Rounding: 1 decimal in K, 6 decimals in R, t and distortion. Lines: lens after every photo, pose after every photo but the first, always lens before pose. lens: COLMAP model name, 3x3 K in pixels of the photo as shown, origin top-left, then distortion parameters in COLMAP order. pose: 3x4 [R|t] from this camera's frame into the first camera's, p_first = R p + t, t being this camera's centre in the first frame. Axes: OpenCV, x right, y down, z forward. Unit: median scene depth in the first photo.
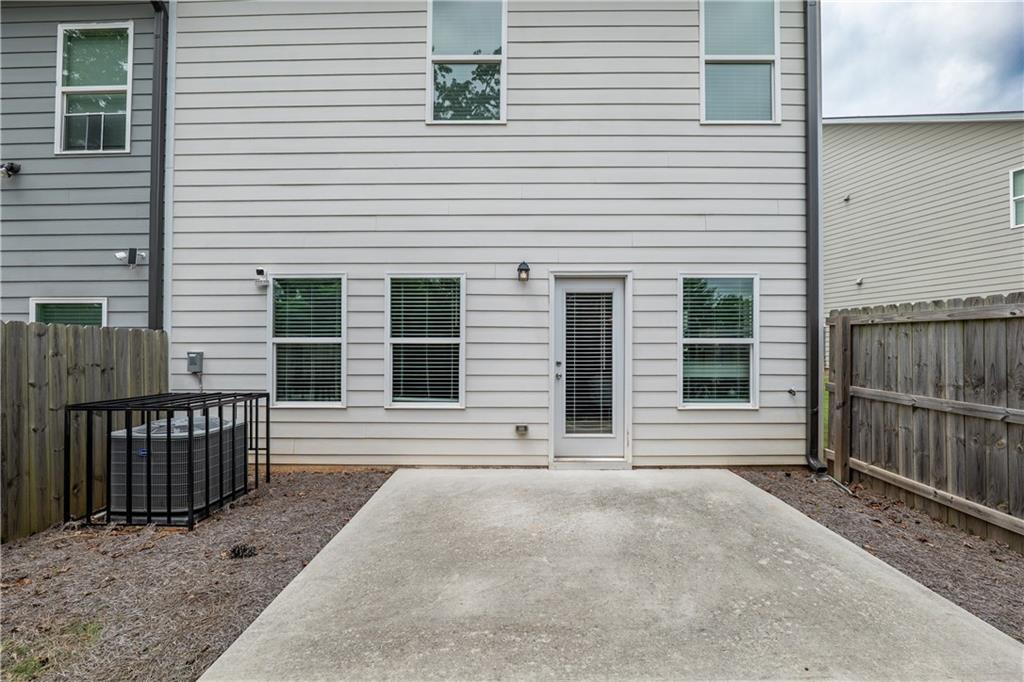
lens RADIAL K [[410.4, 0, 512.0], [0, 410.4, 341.0], [0, 0, 1]] dist [-0.001098, -0.000064]
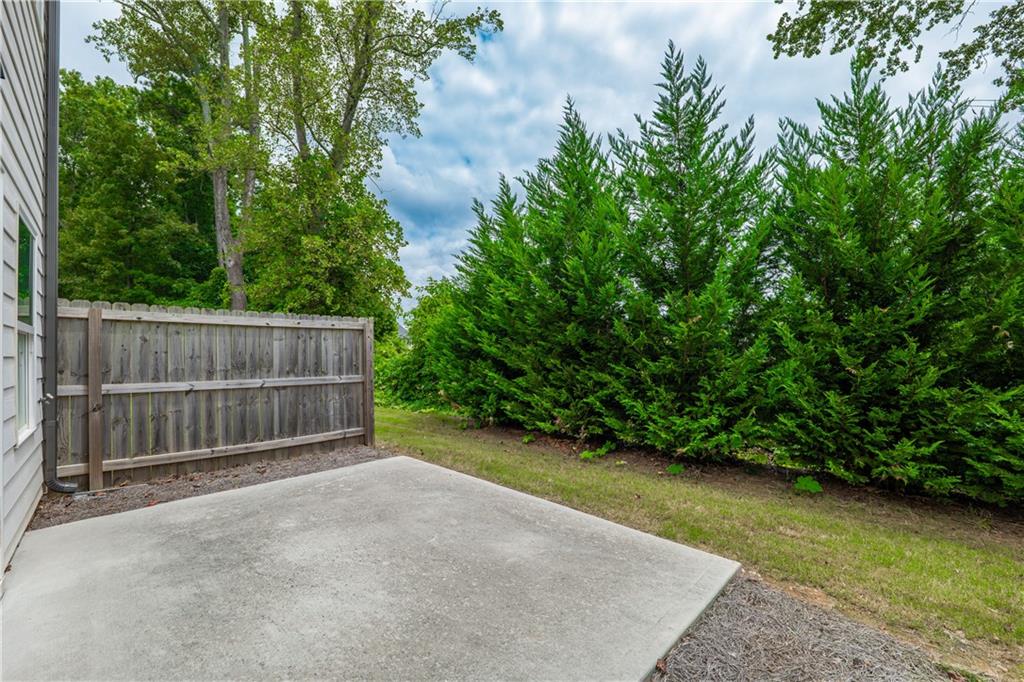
lens RADIAL K [[410.4, 0, 512.0], [0, 410.4, 341.0], [0, 0, 1]] dist [-0.001098, -0.000064]
pose [[-0.712698, 0.032457, 0.700720, -0.615038], [0.006491, 0.999191, -0.039681, 0.066625], [-0.701441, -0.023732, -0.712332, 1.249662]]
